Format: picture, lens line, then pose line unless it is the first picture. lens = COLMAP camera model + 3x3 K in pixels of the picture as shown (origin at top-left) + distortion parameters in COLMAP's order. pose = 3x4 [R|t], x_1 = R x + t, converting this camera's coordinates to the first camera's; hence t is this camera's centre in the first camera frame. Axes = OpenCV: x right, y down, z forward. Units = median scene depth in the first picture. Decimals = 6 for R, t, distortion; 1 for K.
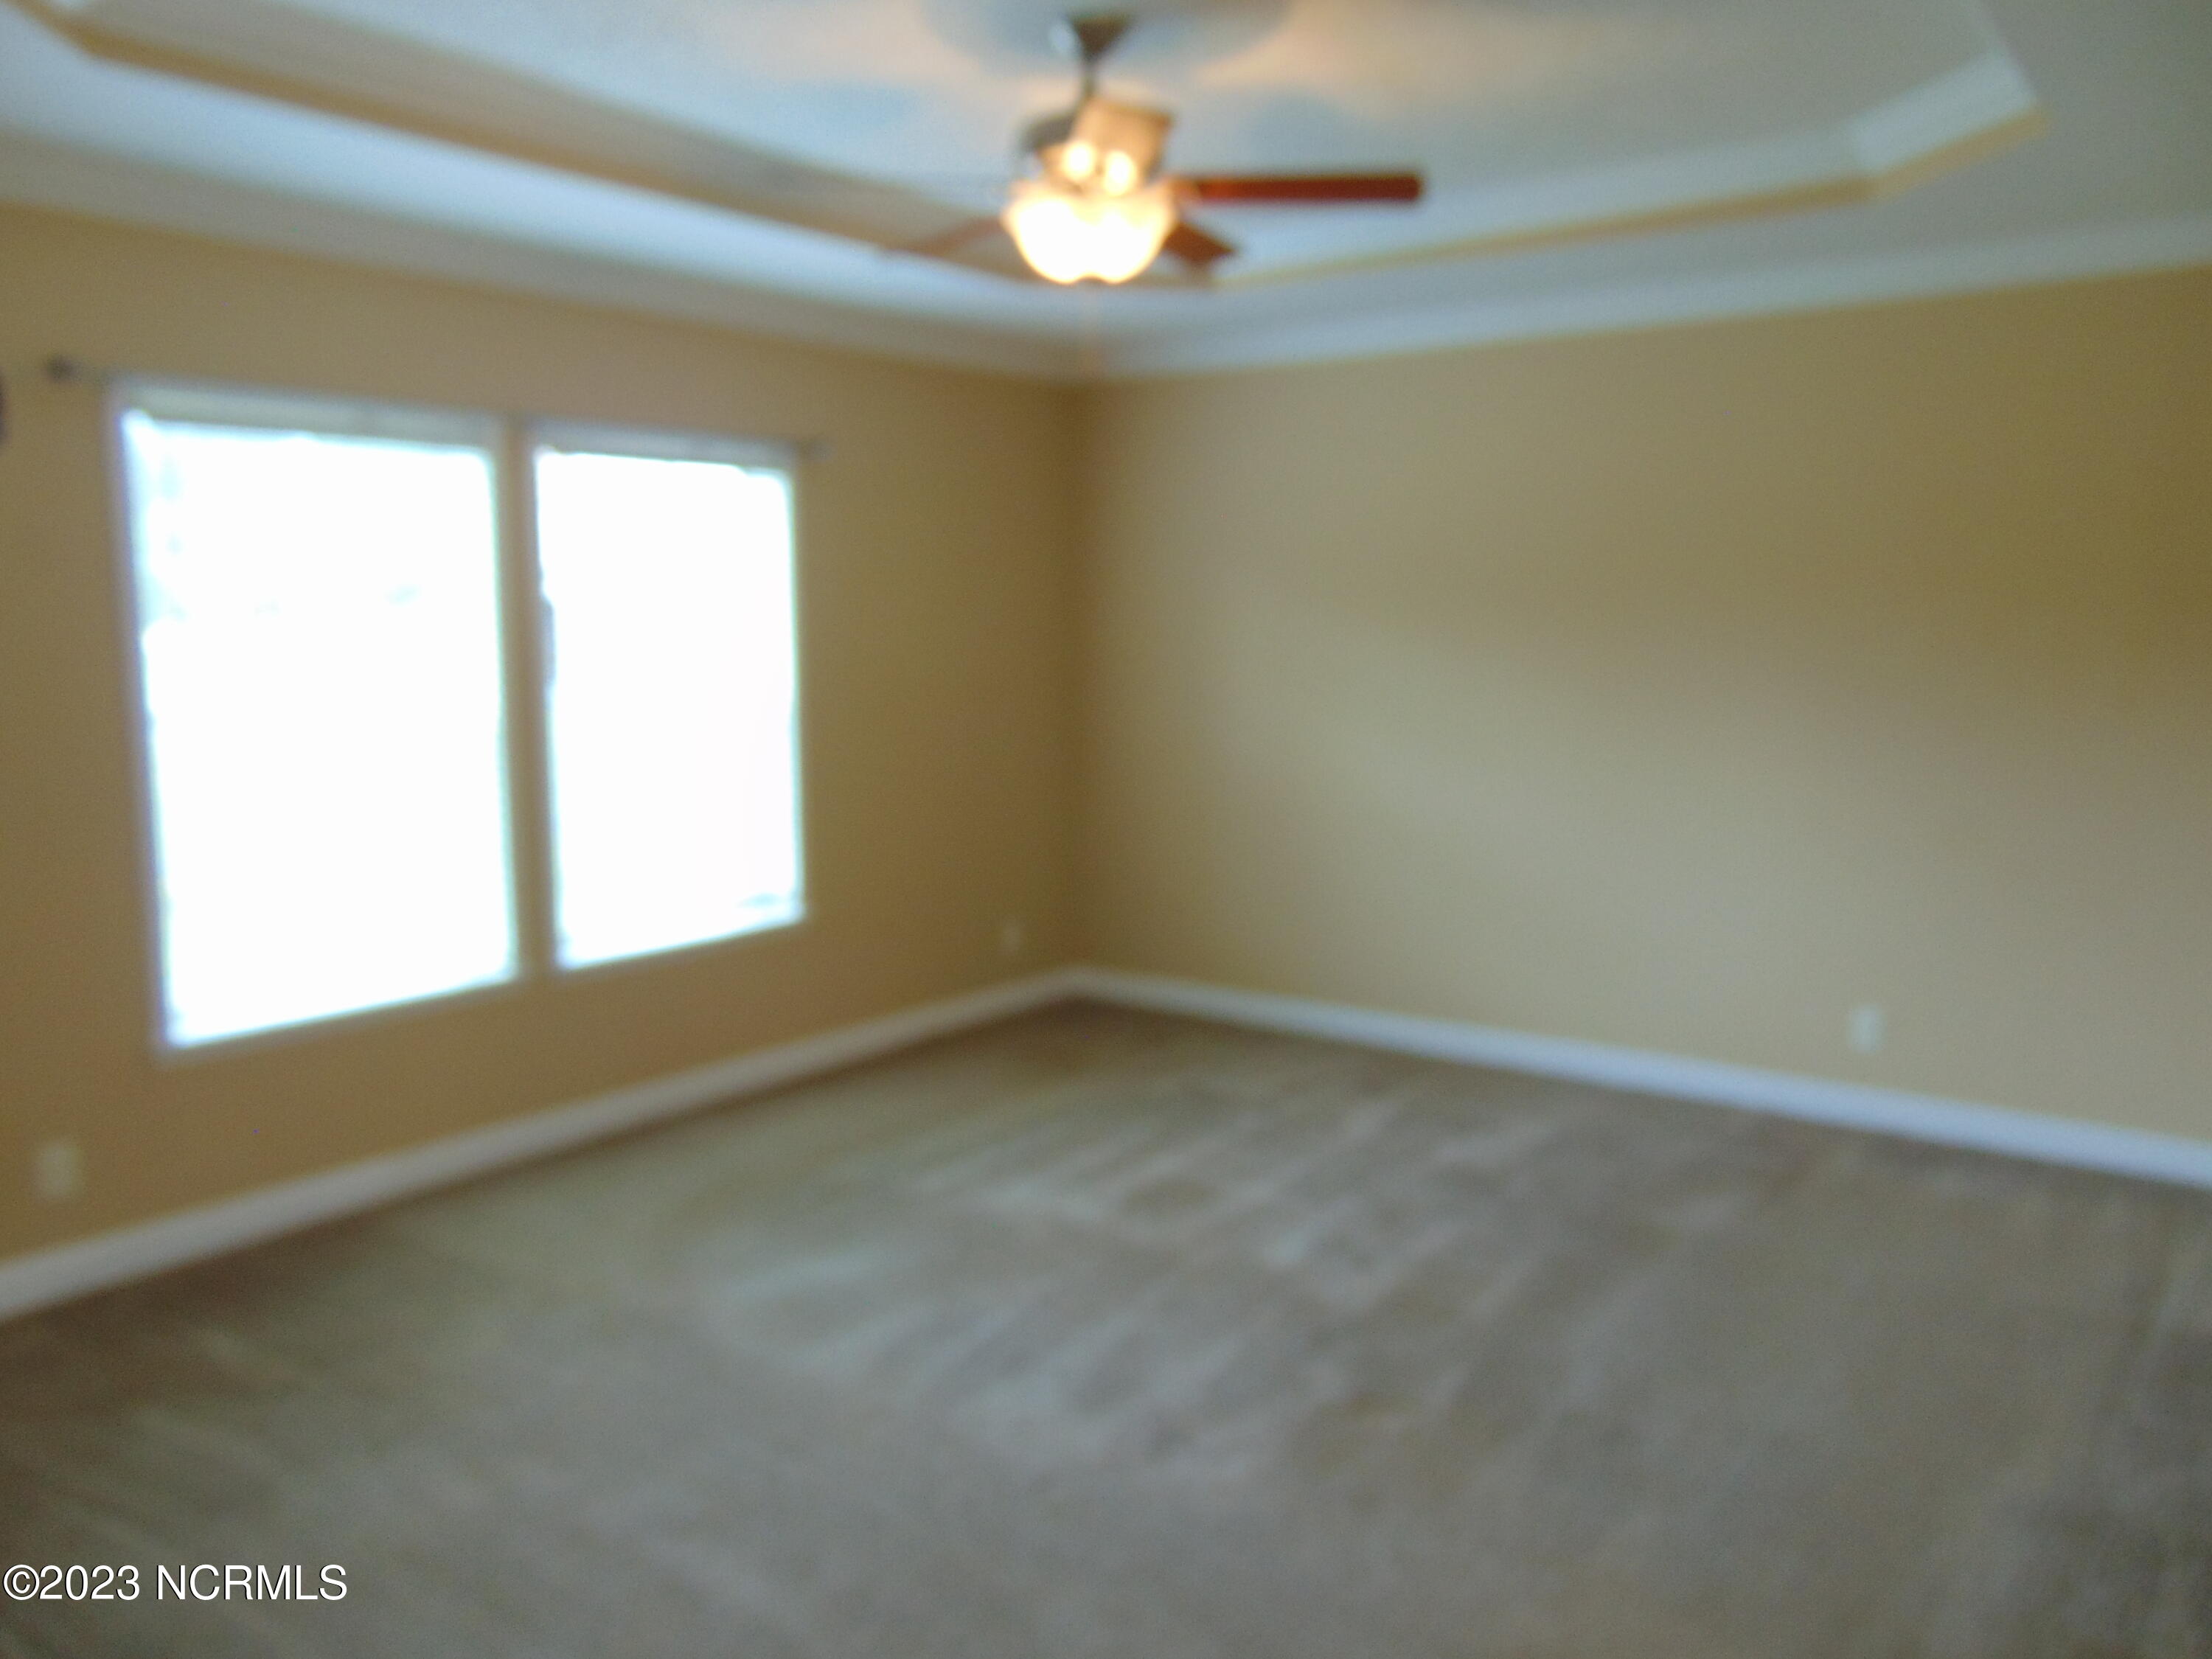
lens RADIAL K [[1627.0, 0, 1100.8], [0, 1627.0, 771.3], [0, 0, 1]] dist [-0.002427, -0.000546]
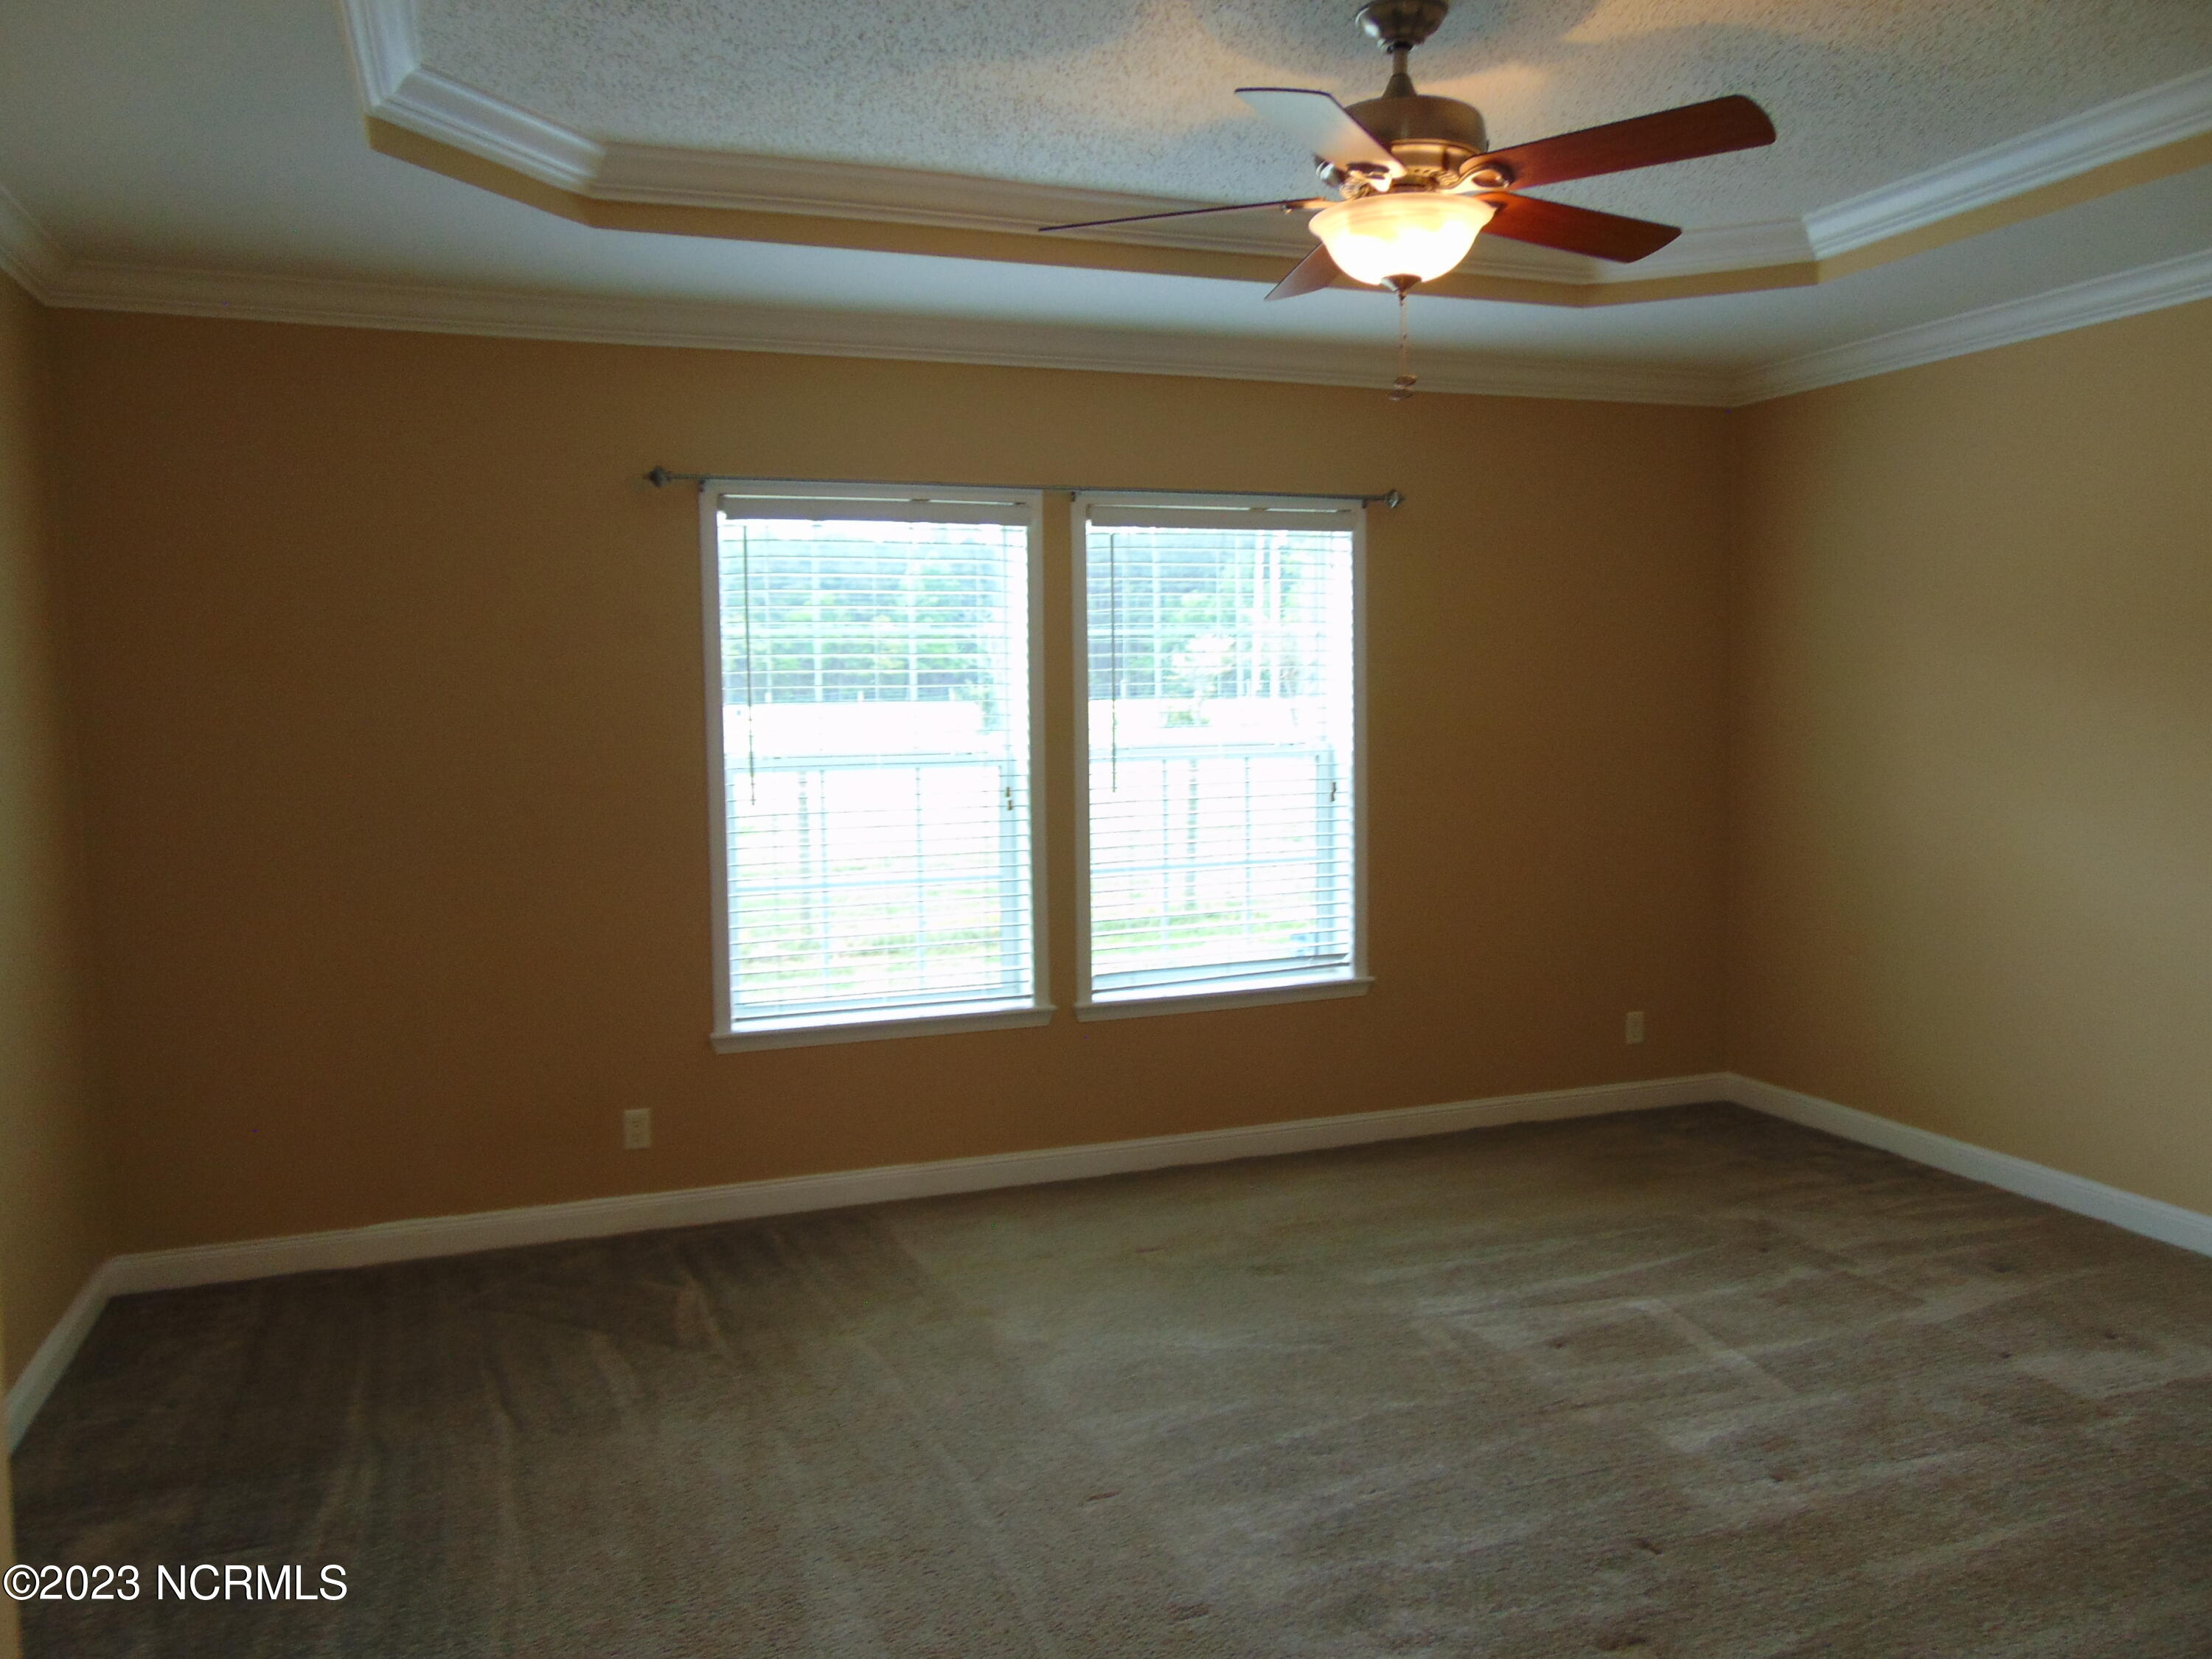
lens RADIAL K [[1578.6, 0, 1099.0], [0, 1578.6, 762.0], [0, 0, 1]] dist [-0.039744, -0.002724]
pose [[0.826965, 0.018109, -0.561962, 0.263934], [-0.045845, 0.998325, -0.035293, -0.001833], [0.560382, 0.054949, 0.826410, 0.146071]]
